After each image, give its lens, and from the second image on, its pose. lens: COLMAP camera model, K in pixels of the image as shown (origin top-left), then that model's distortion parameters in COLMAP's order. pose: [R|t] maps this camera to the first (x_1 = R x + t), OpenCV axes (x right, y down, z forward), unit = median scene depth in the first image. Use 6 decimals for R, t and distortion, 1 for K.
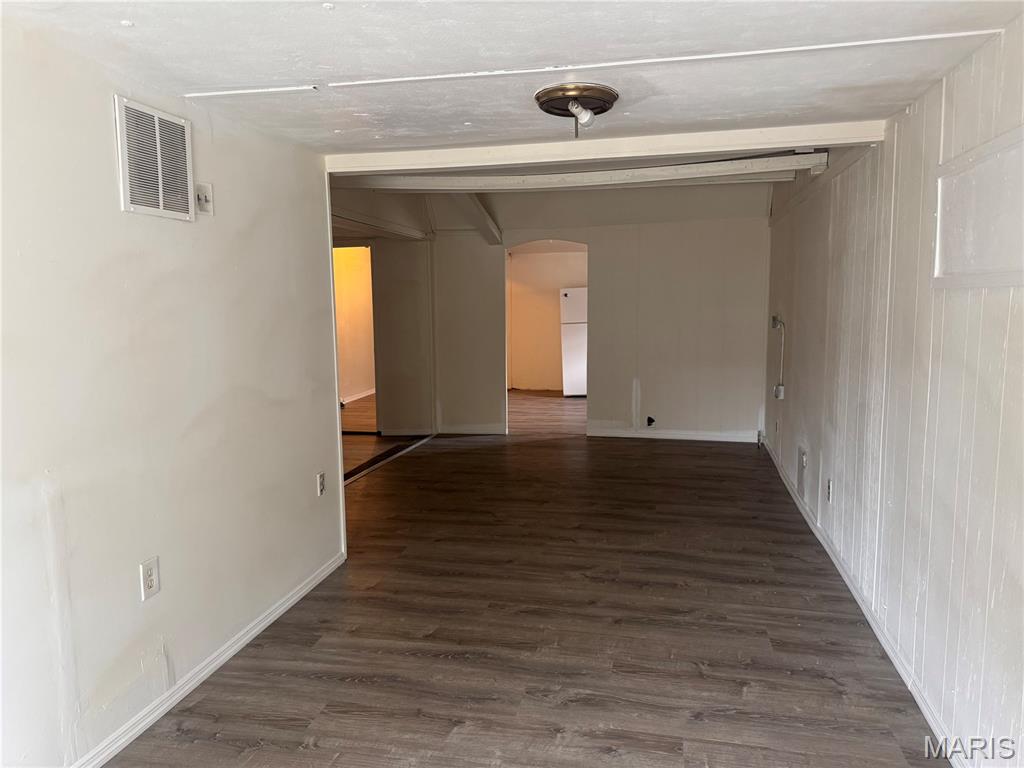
lens RADIAL K [[721.1, 0, 512.4], [0, 721.1, 386.1], [0, 0, 1]] dist [0.016185, -0.013232]
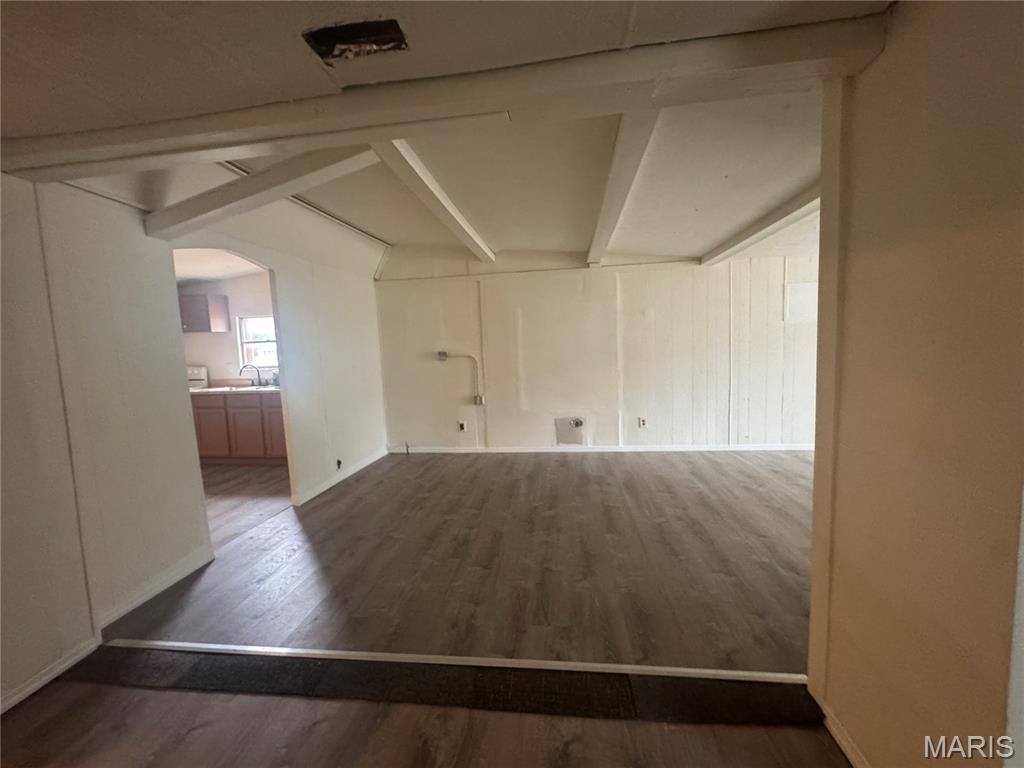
lens RADIAL K [[408.2, 0, 514.7], [0, 408.2, 384.2], [0, 0, 1]] dist [-0.003820, 0.000140]
pose [[-0.087911, -0.081254, 0.992809, -0.905483], [0.159008, 0.982743, 0.094510, -0.176082], [-0.983355, 0.166173, -0.073474, 1.889872]]
